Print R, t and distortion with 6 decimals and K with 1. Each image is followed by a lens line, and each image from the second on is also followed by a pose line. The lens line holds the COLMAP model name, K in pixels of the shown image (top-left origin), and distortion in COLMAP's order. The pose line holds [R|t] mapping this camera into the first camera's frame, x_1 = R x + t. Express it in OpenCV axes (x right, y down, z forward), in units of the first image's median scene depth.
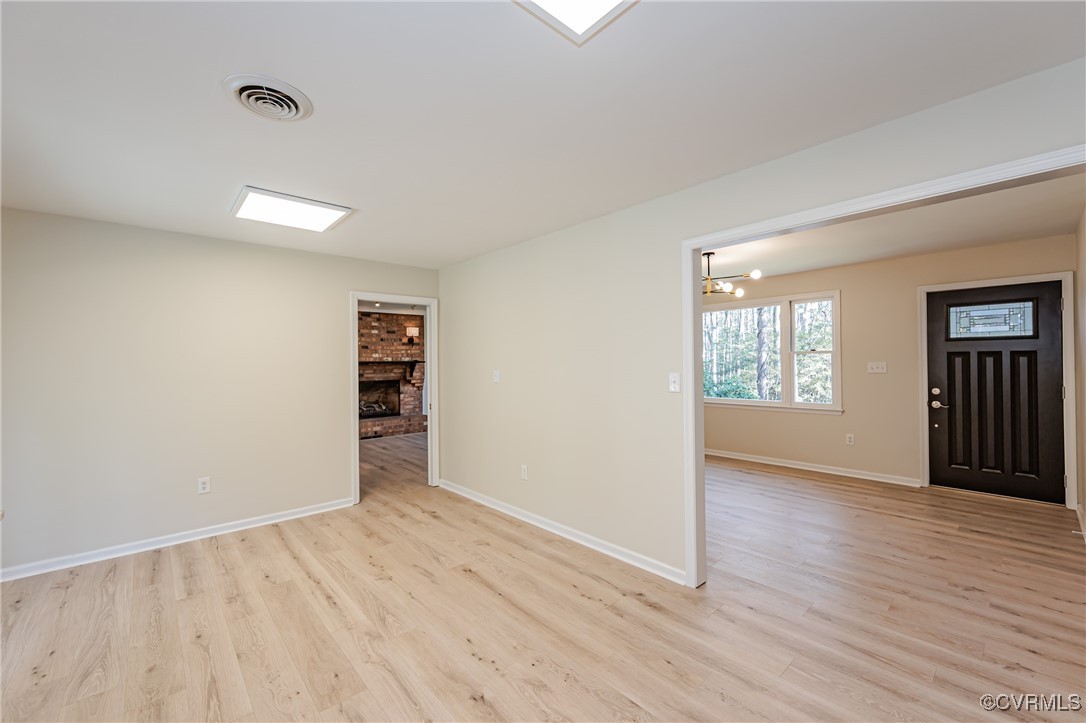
lens RADIAL K [[436.3, 0, 538.7], [0, 436.3, 361.1], [0, 0, 1]] dist [-0.000600, 0.001070]
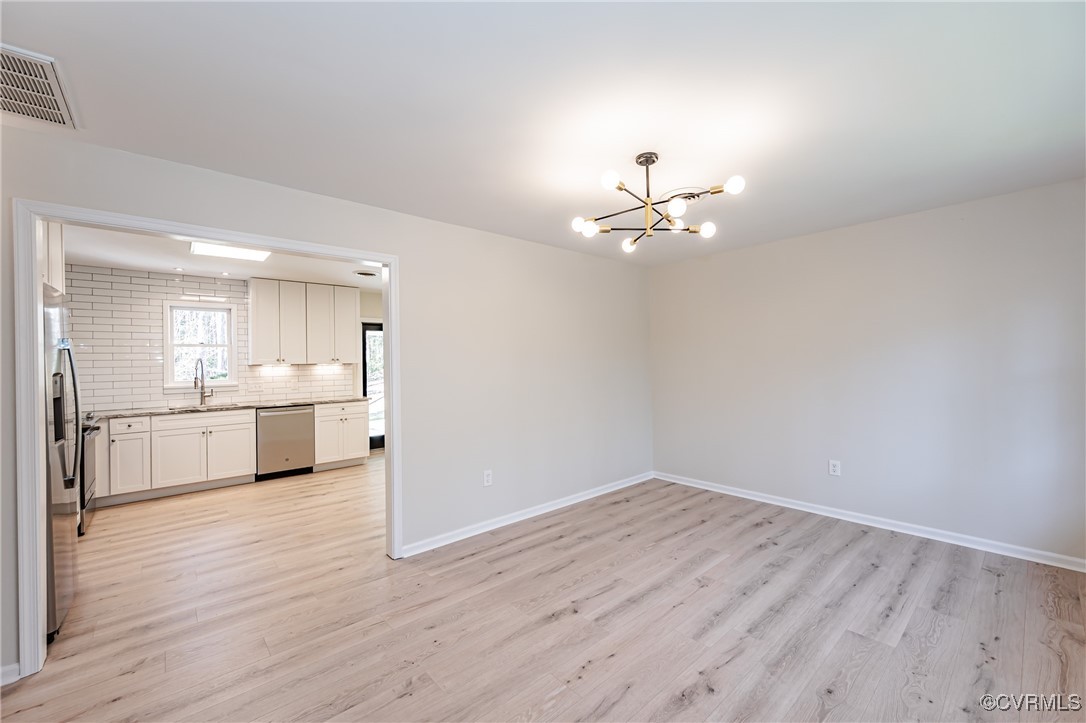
lens RADIAL K [[436.3, 0, 538.5], [0, 436.3, 359.3], [0, 0, 1]] dist [-0.000600, 0.001070]
pose [[-0.013507, 0.007080, -0.999884, 0.931381], [0.014262, 0.999875, 0.006888, -0.003869], [0.999807, -0.014167, -0.013606, 0.874208]]
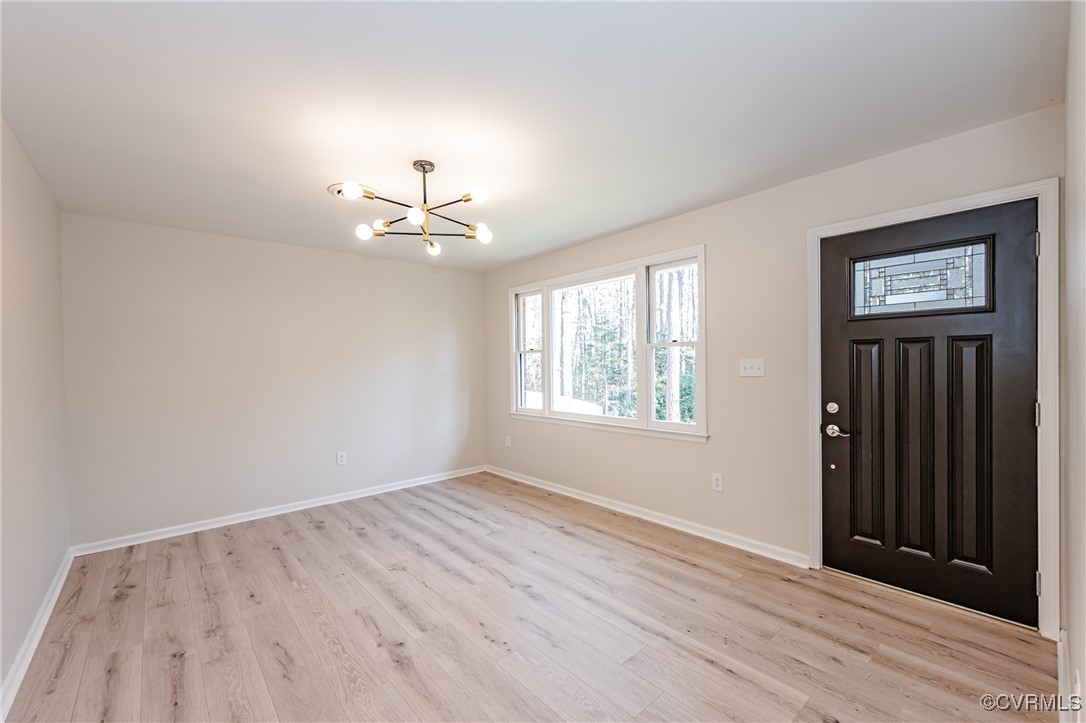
lens RADIAL K [[436.3, 0, 570.6], [0, 436.3, 369.7], [0, 0, 1]] dist [-0.000600, 0.001070]
pose [[0.999897, -0.003763, 0.013823, 0.572994], [0.003551, 0.999876, 0.015317, 0.008472], [-0.013879, -0.015267, 0.999787, 0.438507]]
